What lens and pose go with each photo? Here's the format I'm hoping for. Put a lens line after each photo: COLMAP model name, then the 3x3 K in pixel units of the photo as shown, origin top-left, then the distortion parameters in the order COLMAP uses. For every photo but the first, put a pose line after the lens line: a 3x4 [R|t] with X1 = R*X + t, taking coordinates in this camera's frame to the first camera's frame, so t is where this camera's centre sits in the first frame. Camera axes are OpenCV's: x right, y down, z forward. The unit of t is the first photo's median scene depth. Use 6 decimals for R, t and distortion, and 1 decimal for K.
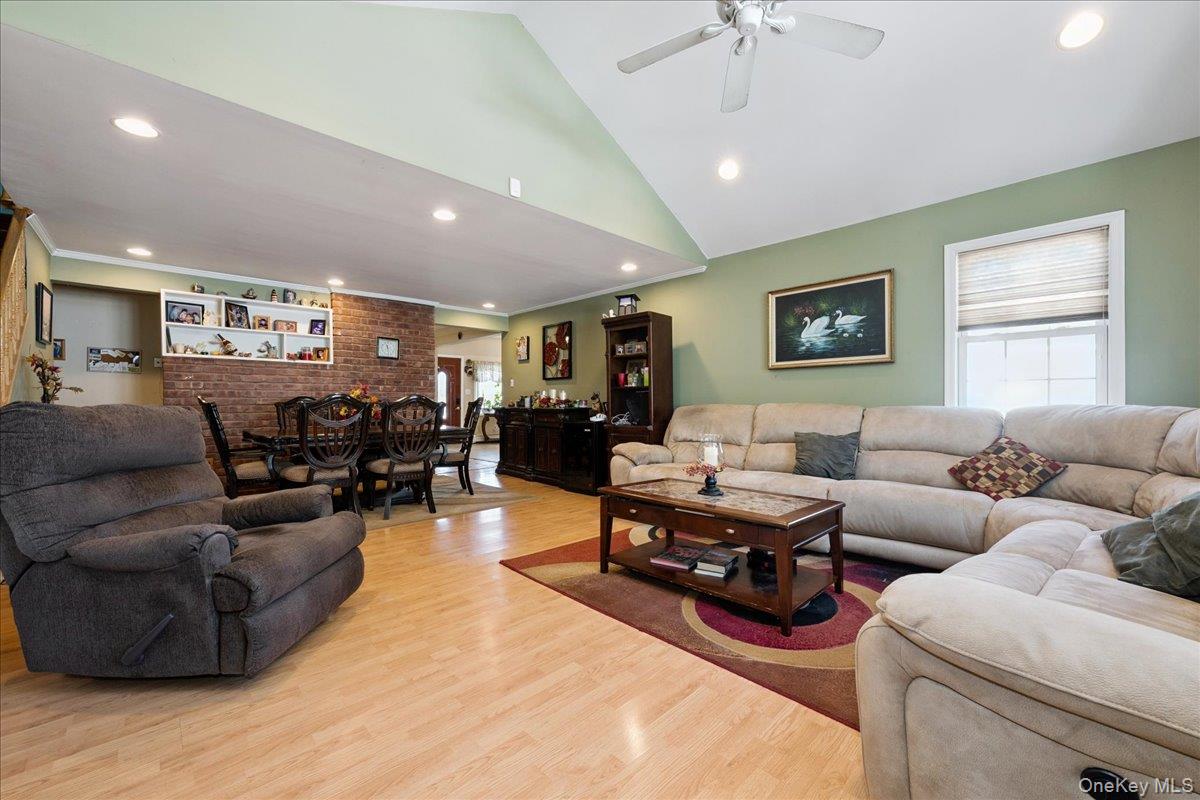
lens RADIAL K [[484.7, 0, 600.0], [0, 484.7, 400.0], [0, 0, 1]] dist [-0.002858, -0.000198]
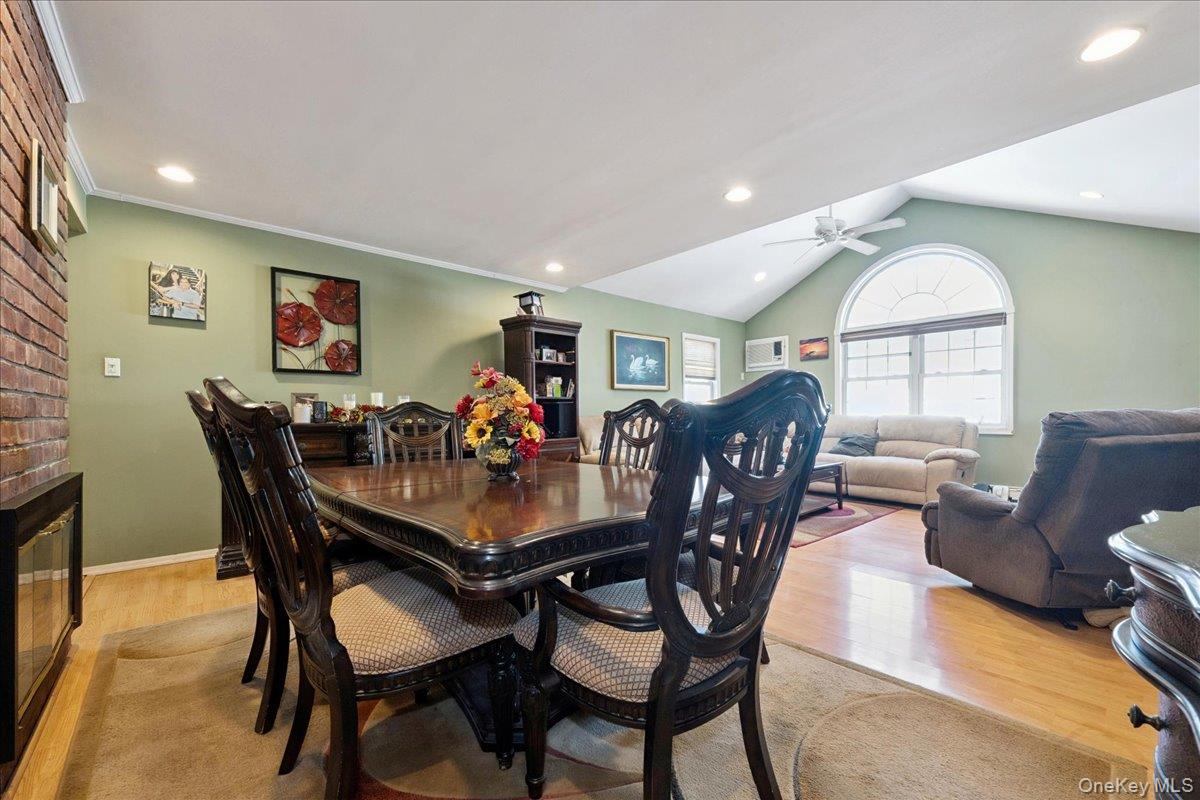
lens RADIAL K [[483.5, 0, 598.9], [0, 483.5, 419.9], [0, 0, 1]] dist [-0.001186, -0.000035]
pose [[0.041054, -0.008729, 0.999119, -1.060712], [-0.000569, 0.999961, 0.008760, 0.010560], [-0.999157, -0.000928, 0.041047, 1.082952]]
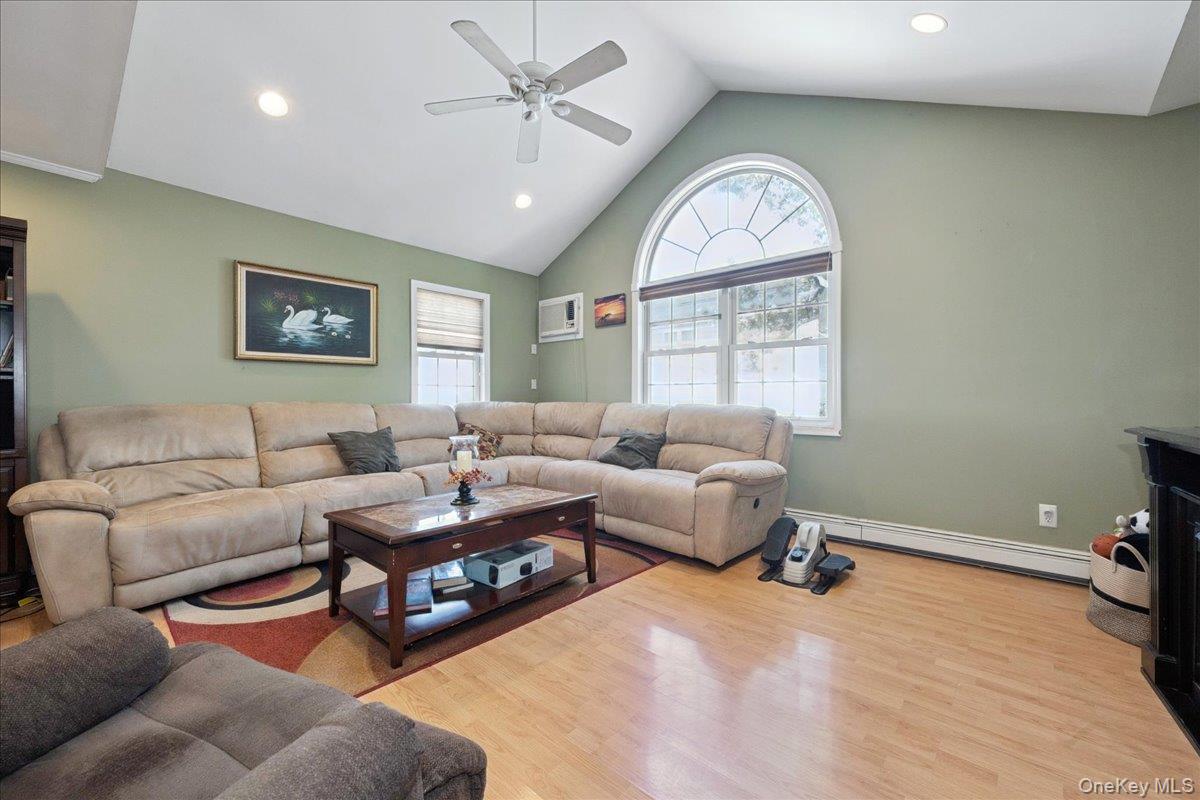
lens RADIAL K [[484.7, 0, 600.0], [0, 484.7, 400.0], [0, 0, 1]] dist [-0.002858, -0.000198]
pose [[-0.088971, -0.001669, 0.996033, -0.537356], [-0.006986, 0.999975, 0.001051, -0.001291], [-0.996010, -0.006865, -0.088981, 0.527391]]
